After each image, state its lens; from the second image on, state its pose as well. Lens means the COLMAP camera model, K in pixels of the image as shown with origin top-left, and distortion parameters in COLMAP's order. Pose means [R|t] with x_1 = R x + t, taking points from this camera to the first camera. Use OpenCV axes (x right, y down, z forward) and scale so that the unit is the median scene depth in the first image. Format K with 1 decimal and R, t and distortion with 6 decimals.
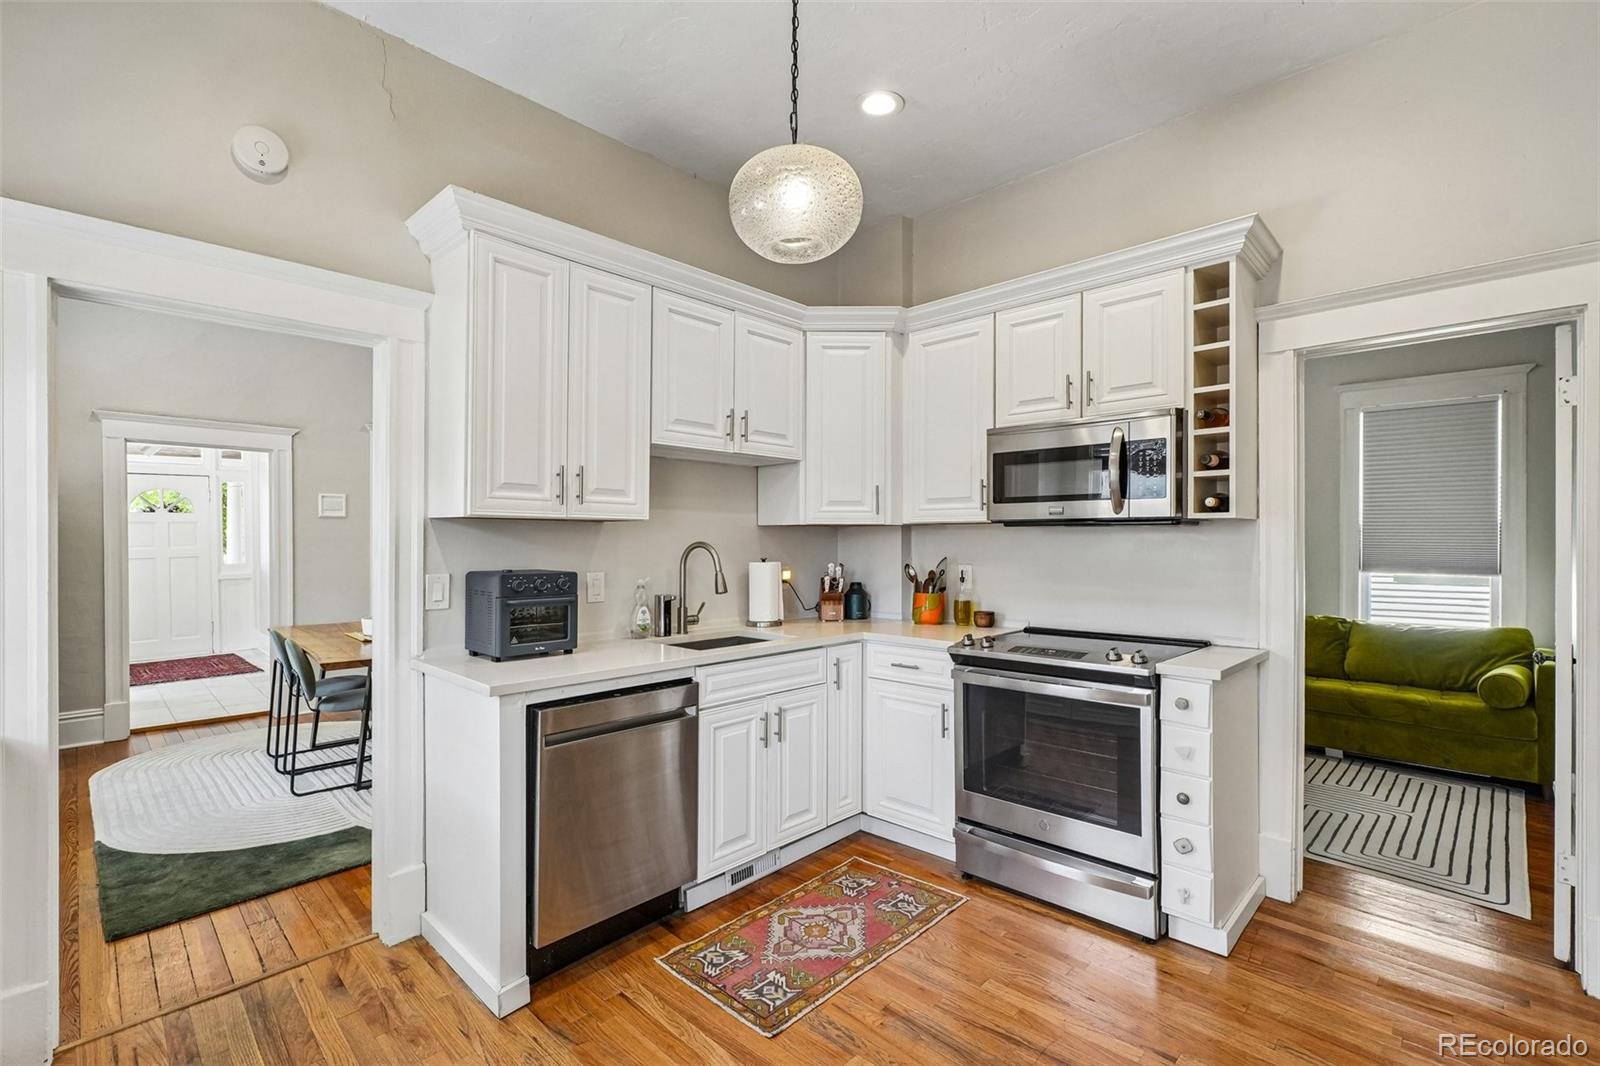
lens RADIAL K [[723.1, 0, 821.4], [0, 723.1, 540.2], [0, 0, 1]] dist [-0.001328, -0.000099]
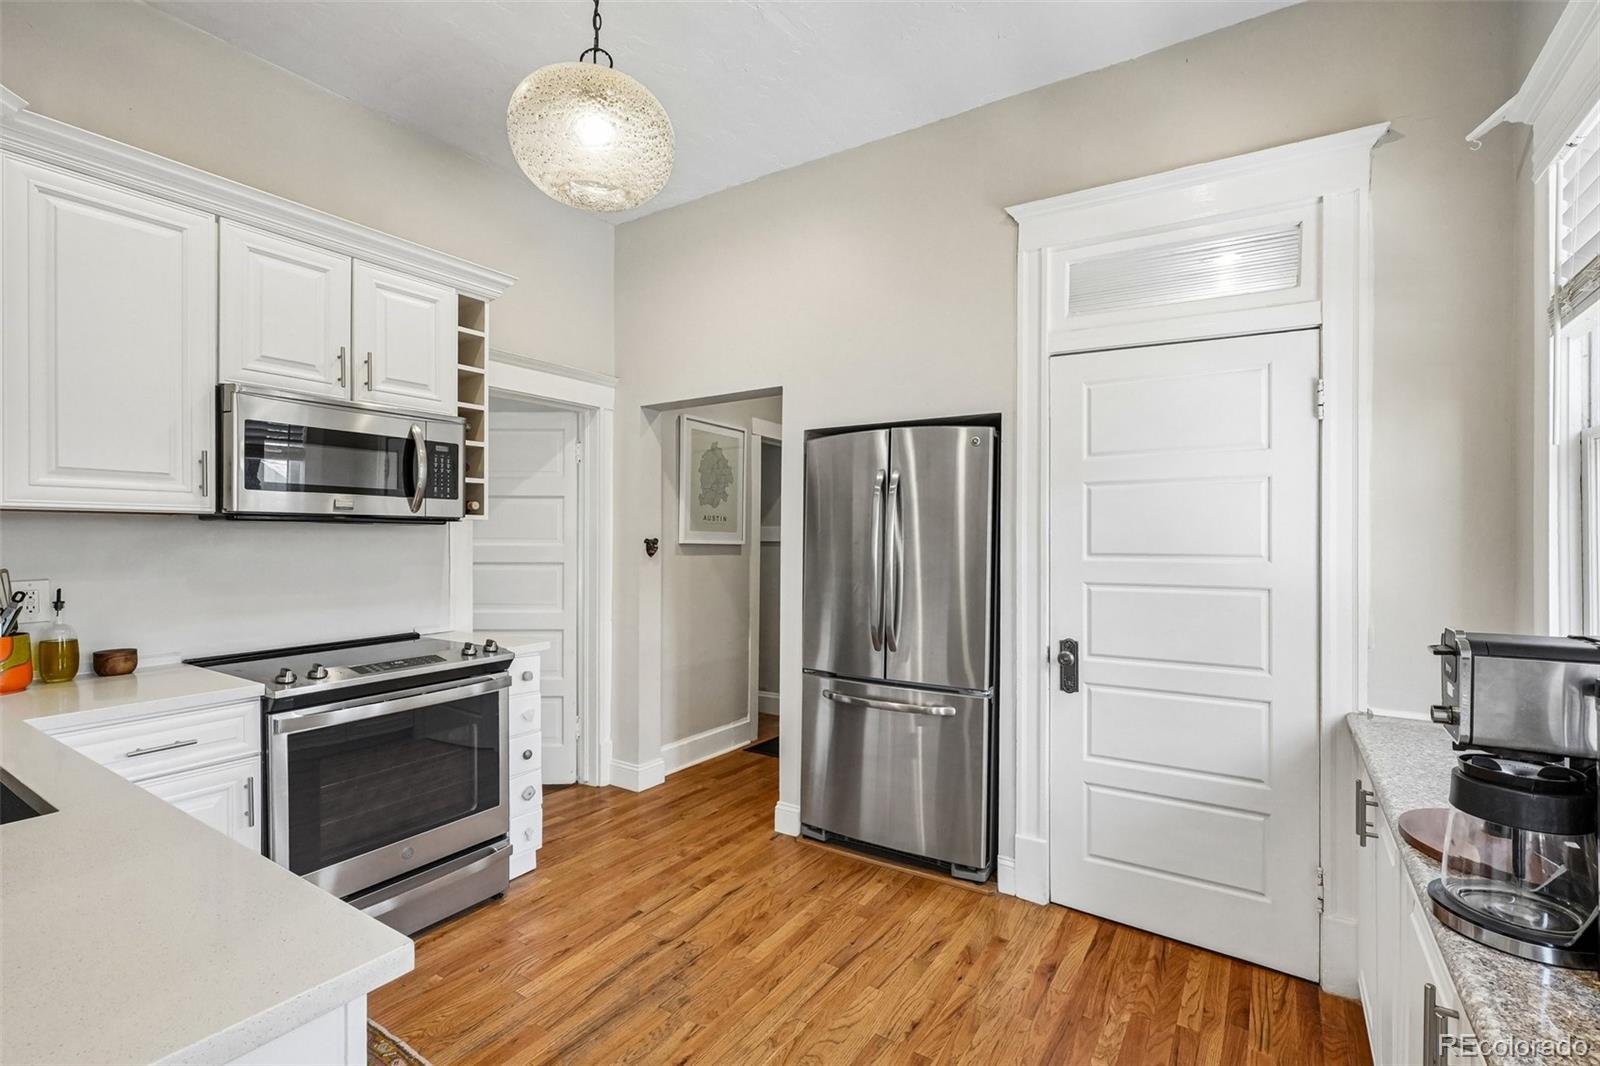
lens RADIAL K [[723.1, 0, 821.4], [0, 723.1, 540.2], [0, 0, 1]] dist [-0.001328, -0.000099]
pose [[-0.193356, -0.006673, 0.981106, -0.627180], [-0.002498, 0.999977, 0.006309, -0.005471], [-0.981126, -0.001231, -0.193368, 0.618284]]
